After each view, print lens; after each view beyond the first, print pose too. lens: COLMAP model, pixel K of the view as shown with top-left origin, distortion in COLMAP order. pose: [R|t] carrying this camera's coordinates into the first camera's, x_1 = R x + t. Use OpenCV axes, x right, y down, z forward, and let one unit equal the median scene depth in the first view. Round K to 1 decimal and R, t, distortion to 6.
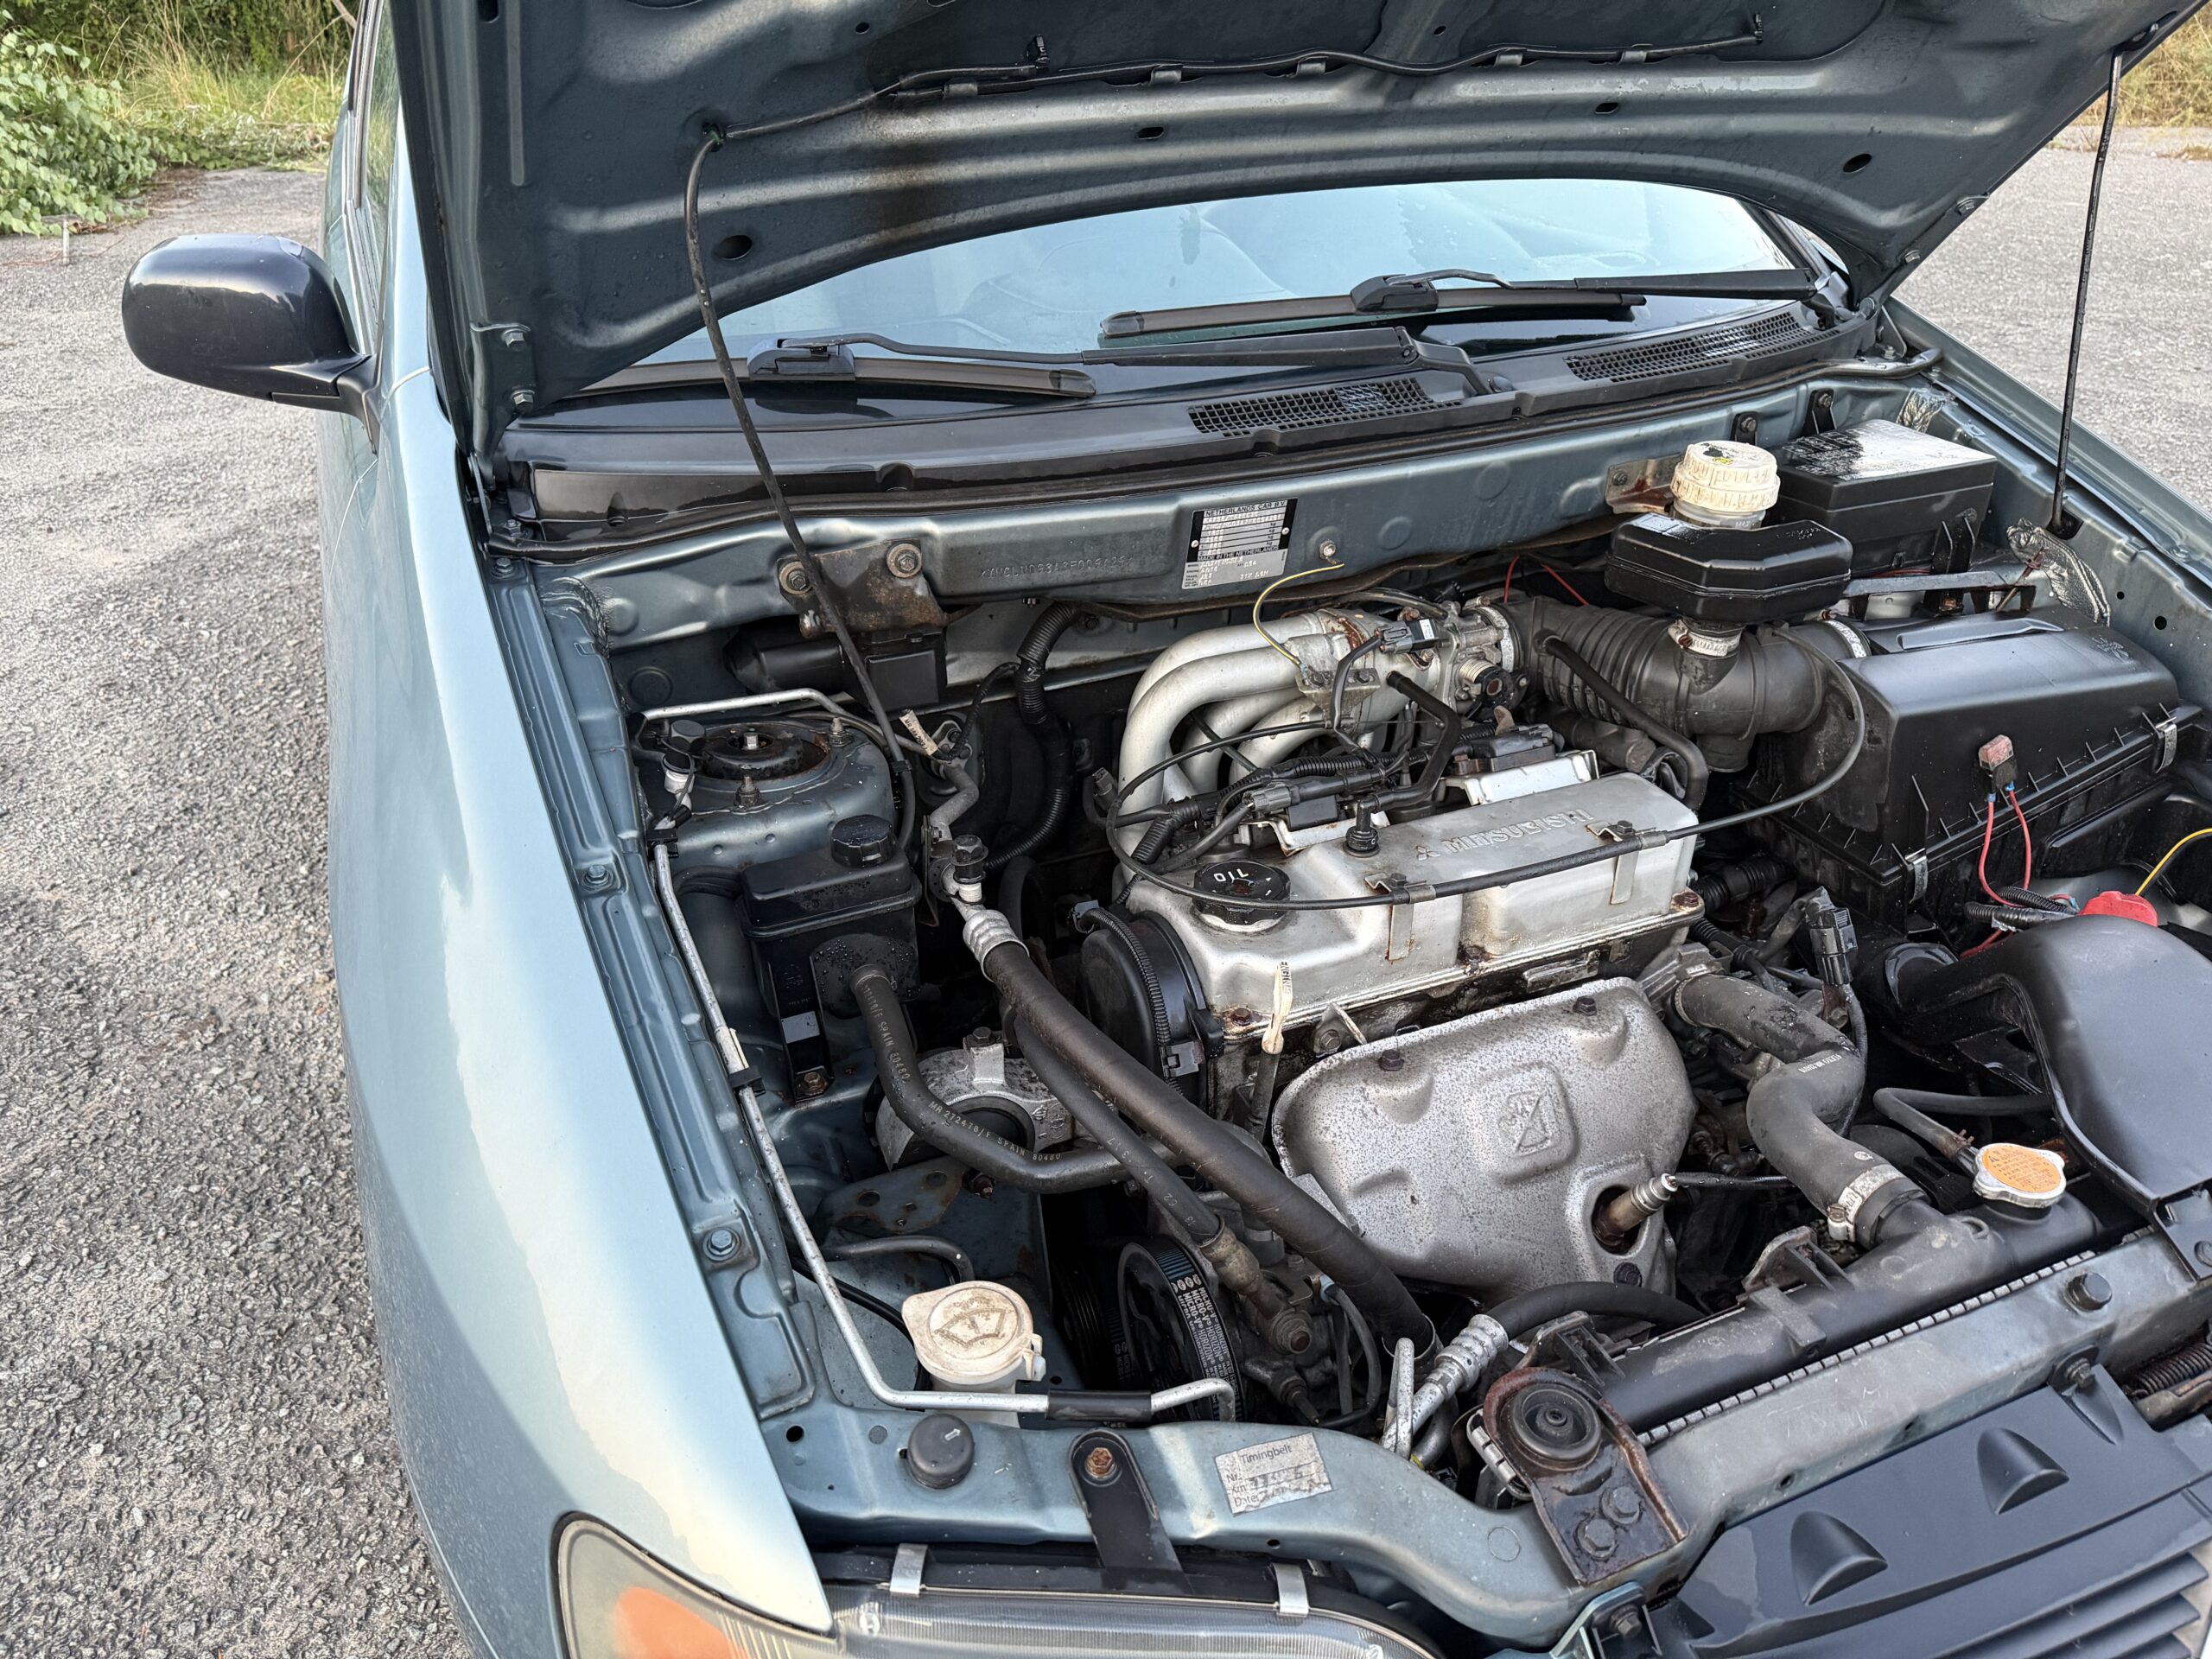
lens RADIAL K [[1590.3, 0, 1119.5], [0, 1590.3, 833.7], [0, 0, 1]] dist [-0.028427, 0.012167]
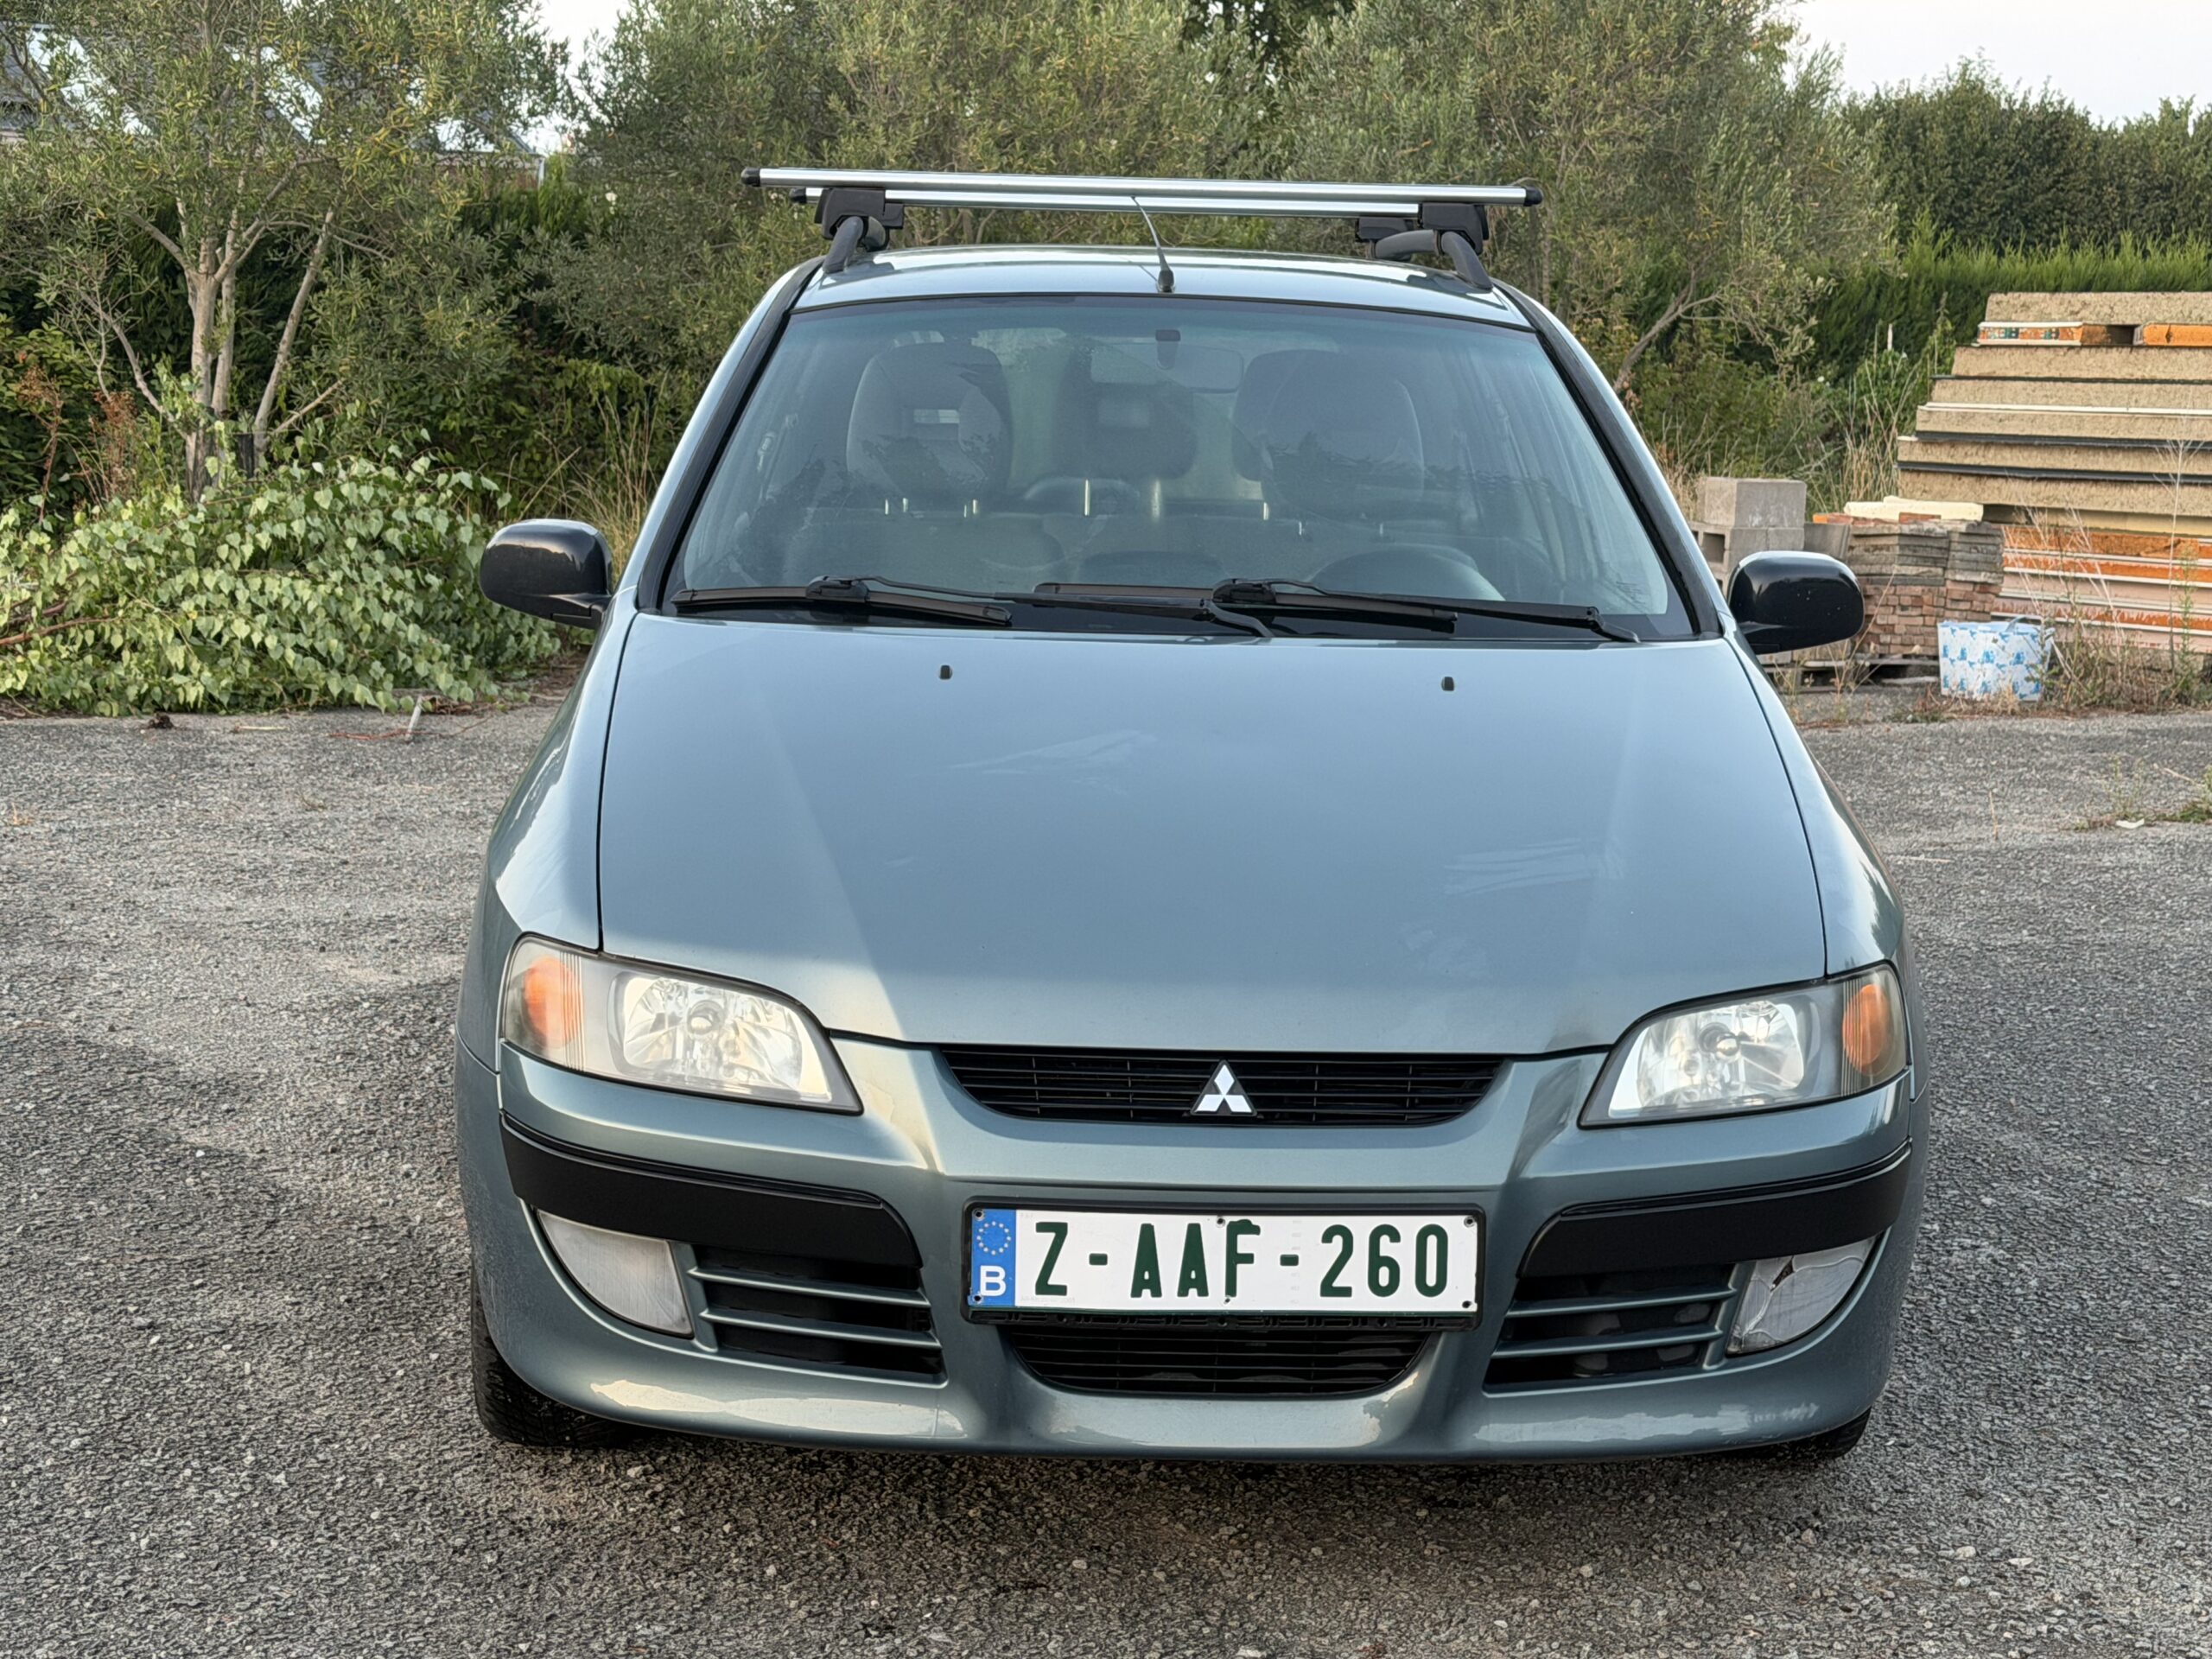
lens RADIAL K [[3756.0, 0, 1115.7], [0, 3756.0, 825.4], [0, 0, 1]] dist [0.134867, 0.000000]
pose [[0.929274, 0.073453, -0.362015, 0.234920], [-0.209515, 0.911949, -0.352779, 0.194797], [0.304227, 0.403676, 0.862839, -0.341908]]
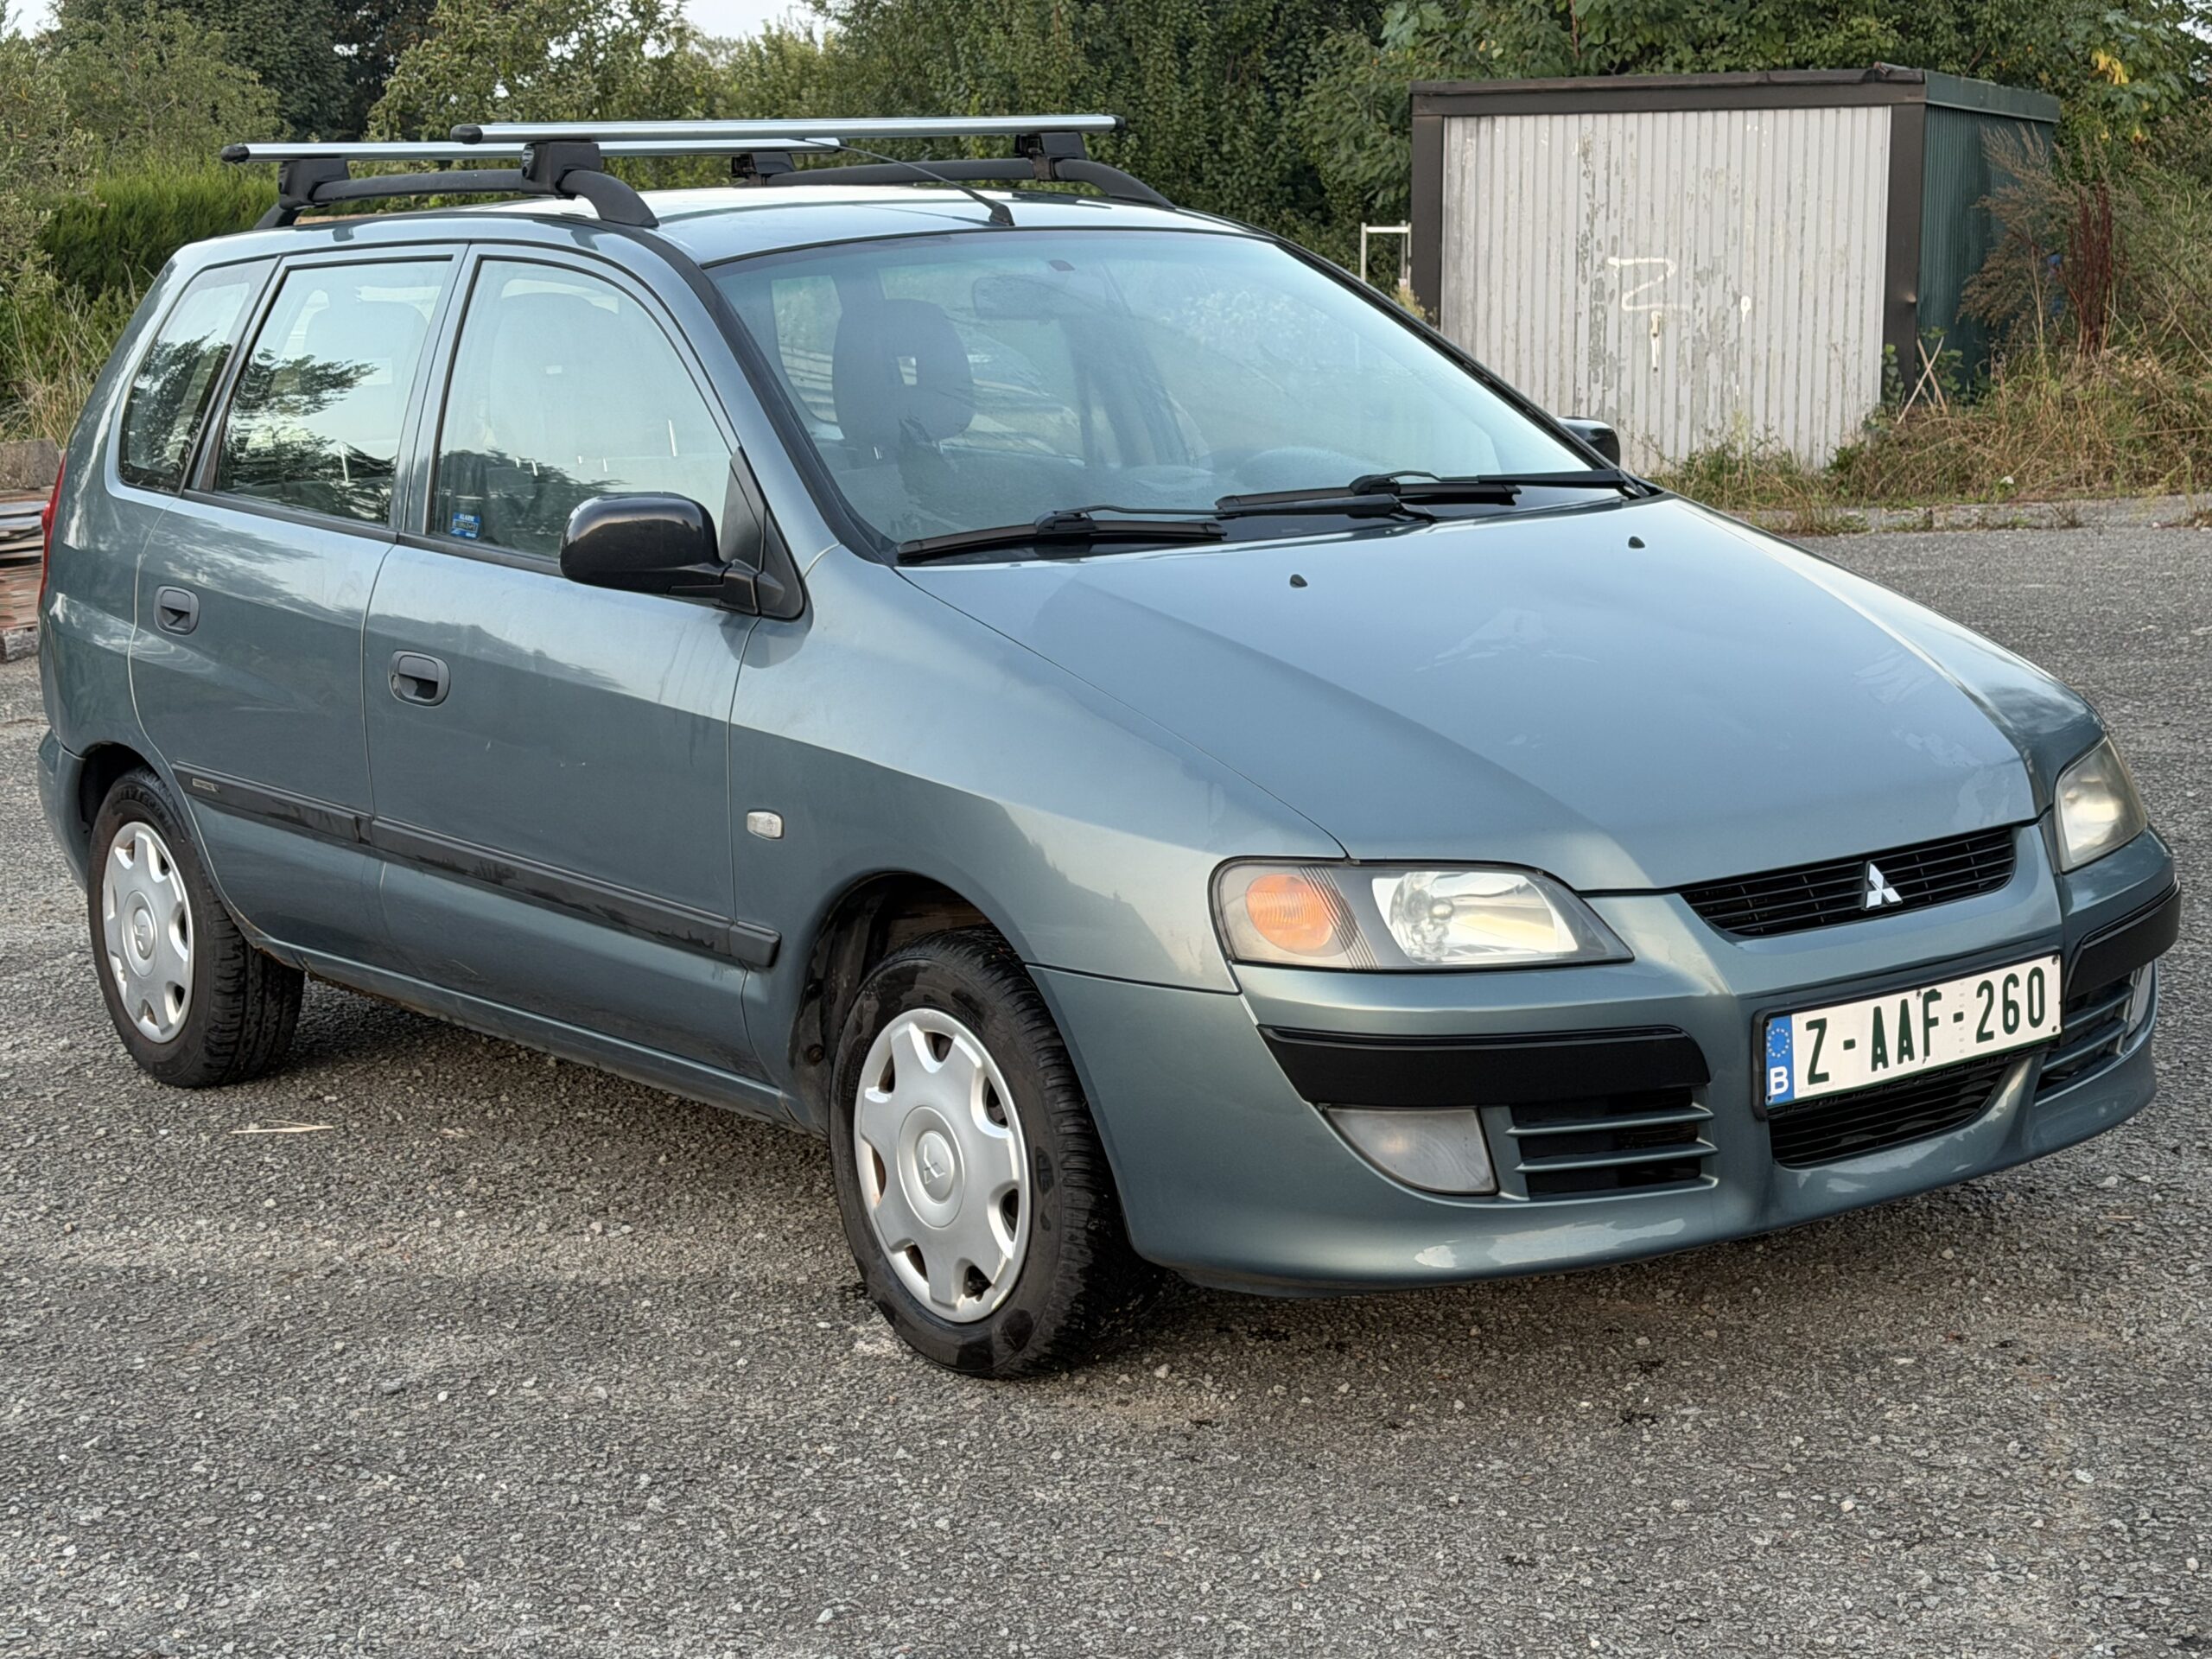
lens RADIAL K [[3756.0, 0, 1109.4], [0, 3756.0, 837.3], [0, 0, 1]] dist [0.134867, 0.000000]
pose [[0.971398, -0.073373, 0.225836, -0.172361], [0.151037, 0.924796, -0.349200, 0.226487], [-0.183230, 0.373322, 0.909427, -0.404353]]
